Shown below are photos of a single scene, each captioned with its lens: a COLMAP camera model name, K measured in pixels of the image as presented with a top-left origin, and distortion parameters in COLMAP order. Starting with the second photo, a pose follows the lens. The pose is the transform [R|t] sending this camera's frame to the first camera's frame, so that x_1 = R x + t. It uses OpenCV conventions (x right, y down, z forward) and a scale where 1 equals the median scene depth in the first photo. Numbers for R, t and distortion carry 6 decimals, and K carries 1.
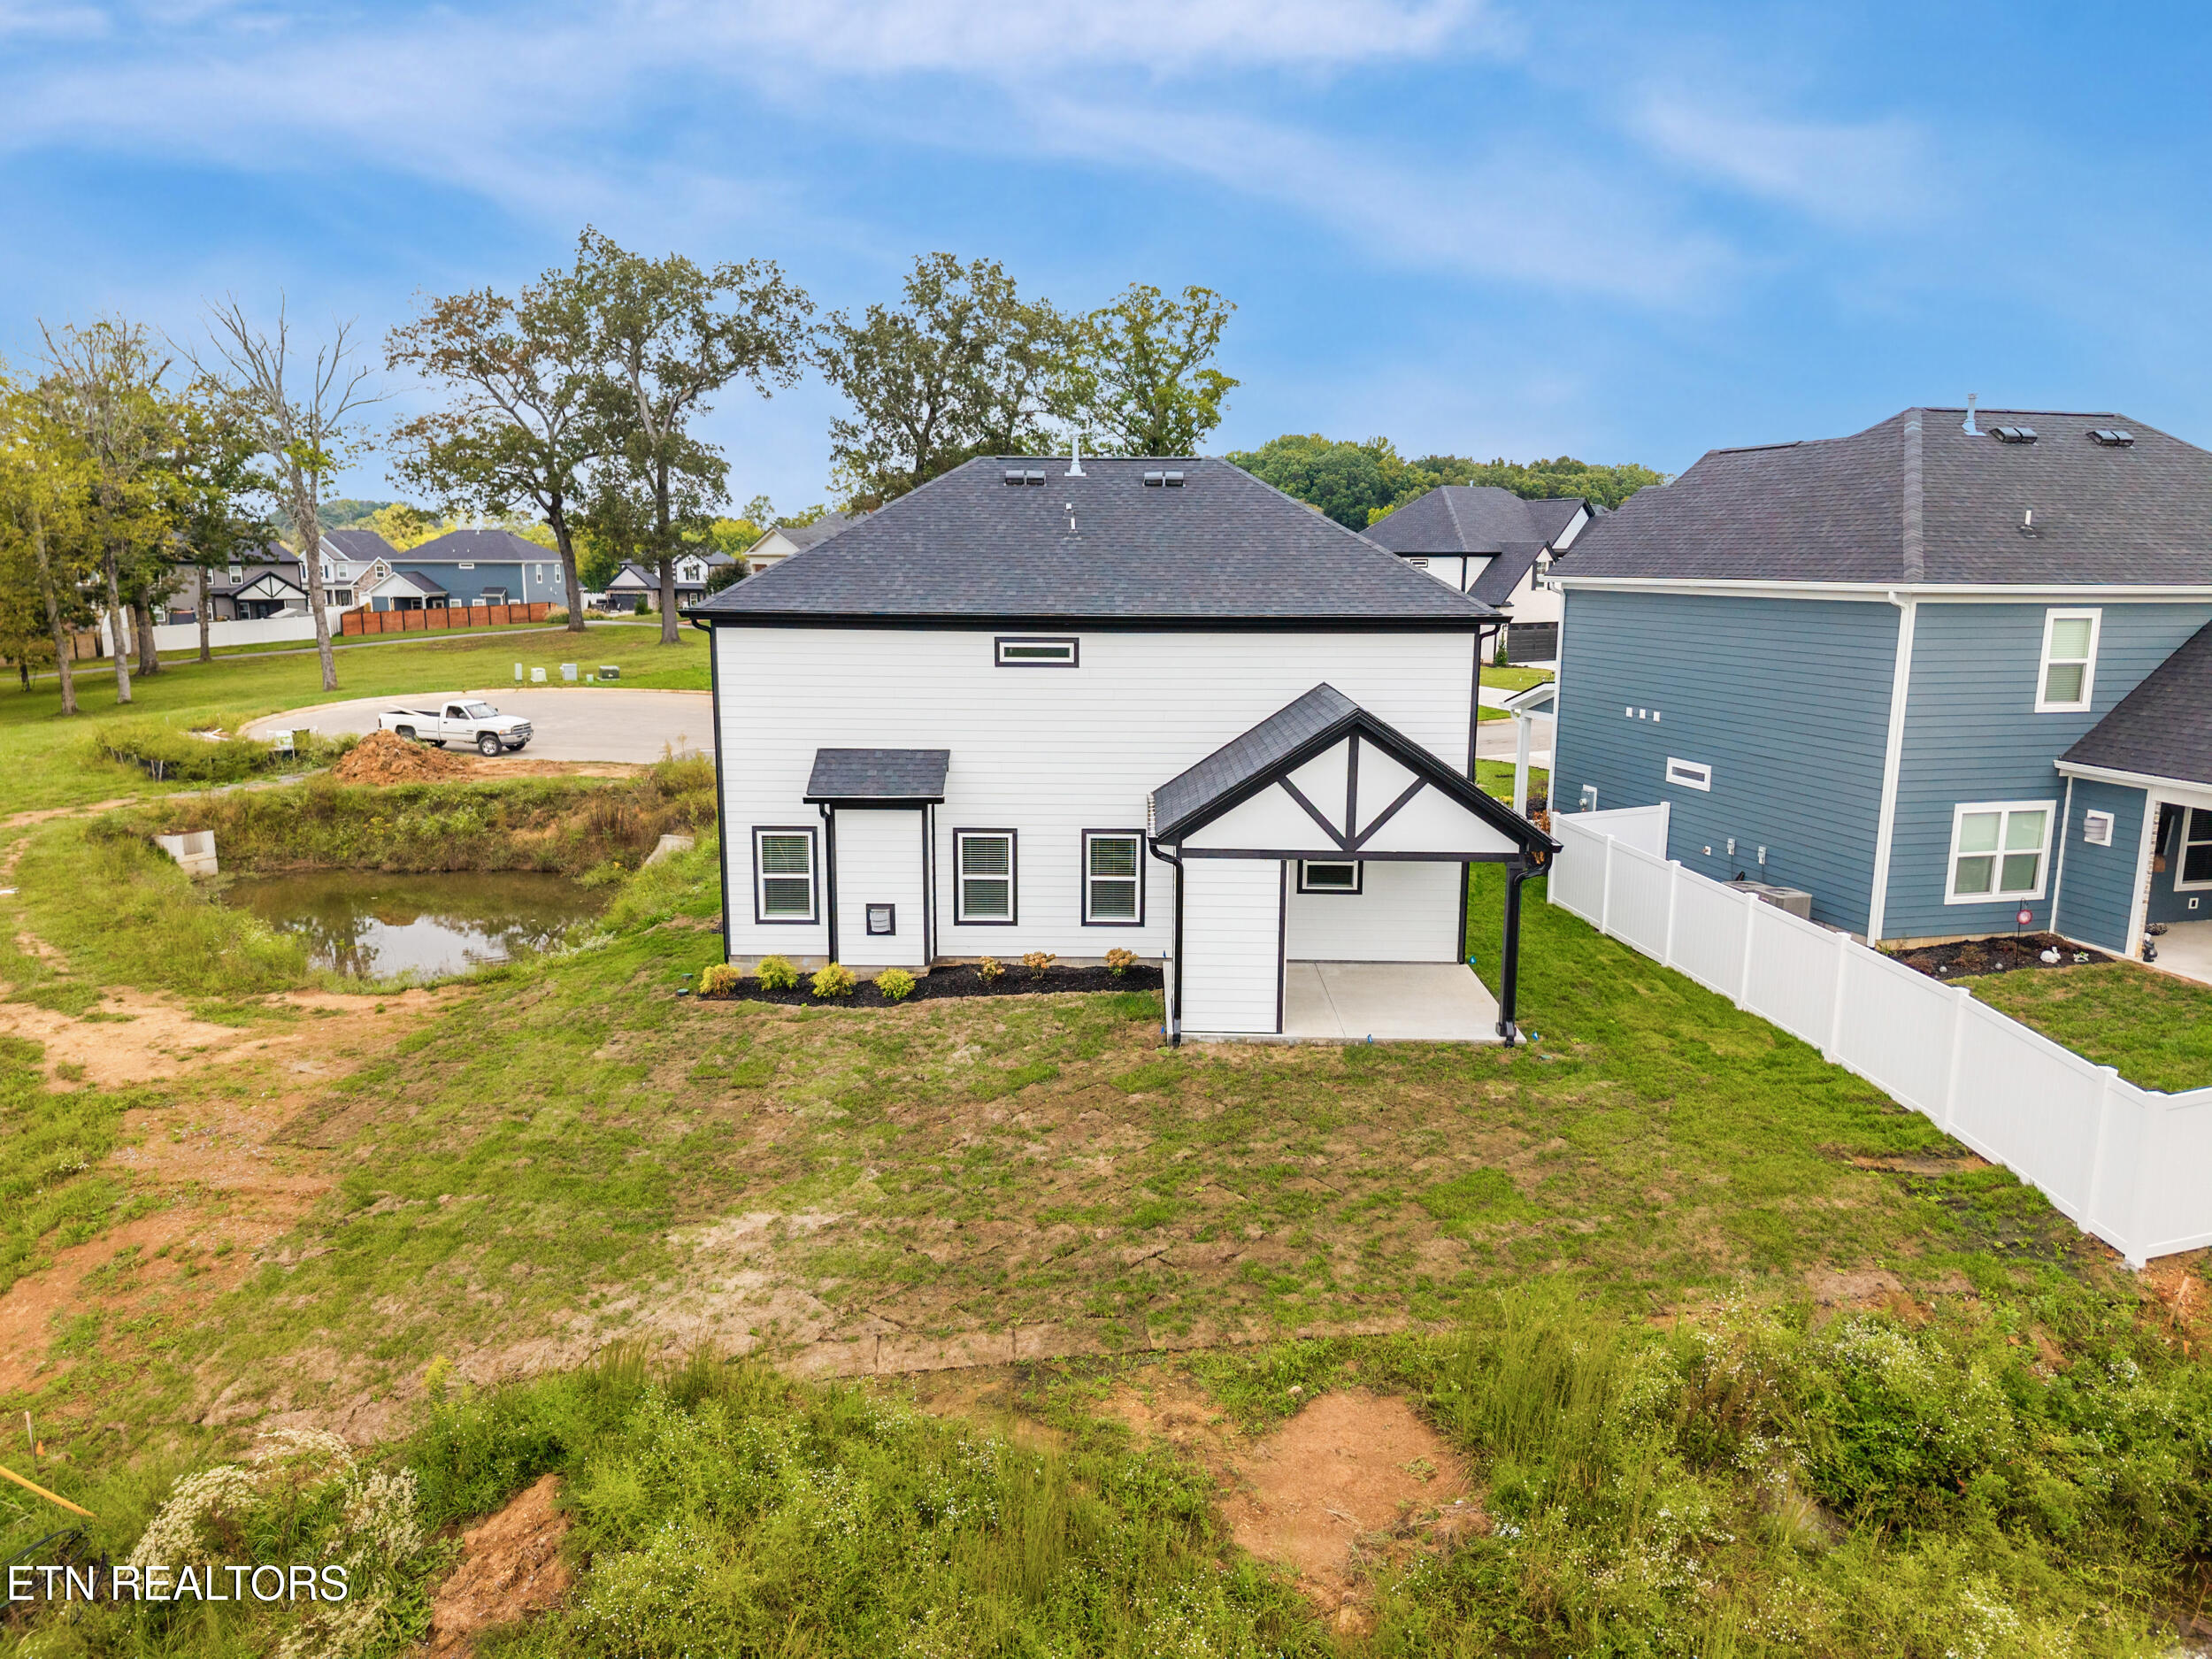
lens RADIAL K [[1471.8, 0, 1104.8], [0, 1471.8, 828.1], [0, 0, 1]] dist [0.027974, -0.023724]
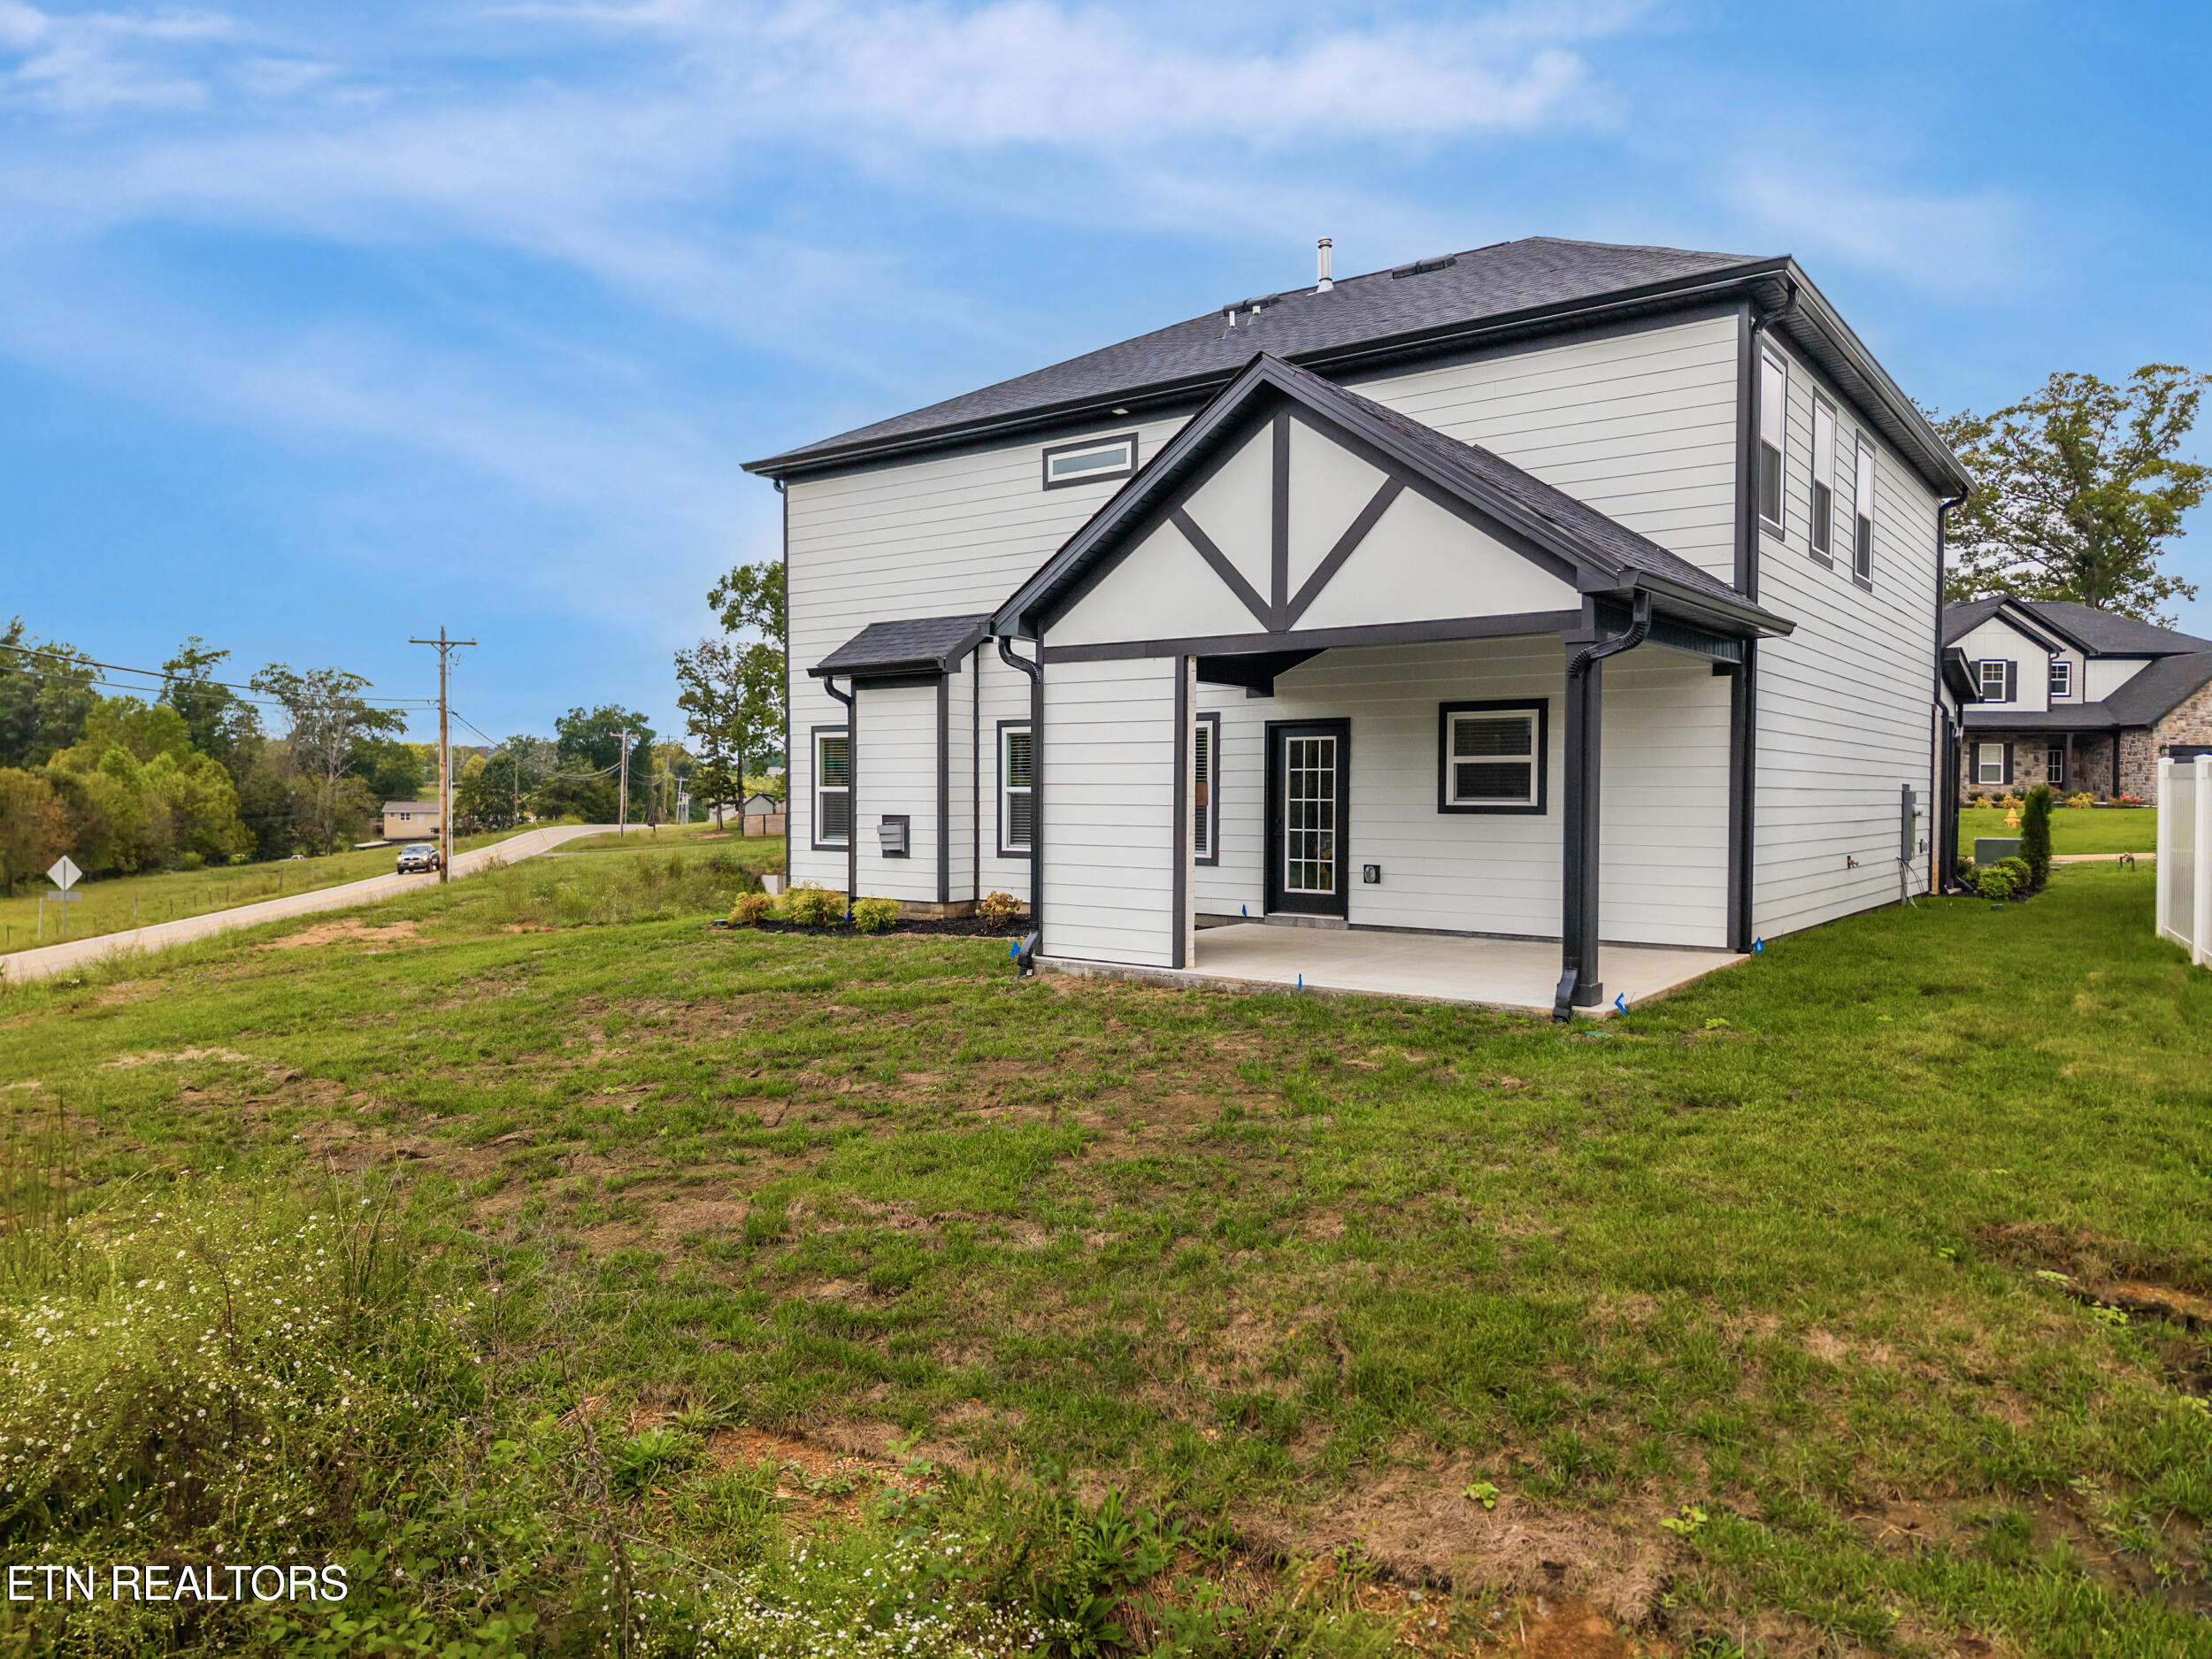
lens RADIAL K [[1472.6, 0, 1106.5], [0, 1472.6, 842.9], [0, 0, 1]] dist [0.001772, 0.001076]
pose [[0.806797, 0.018677, -0.590534, 0.416112], [-0.106707, 0.987670, -0.114548, 0.153720], [0.581114, 0.155431, 0.798842, 0.509272]]
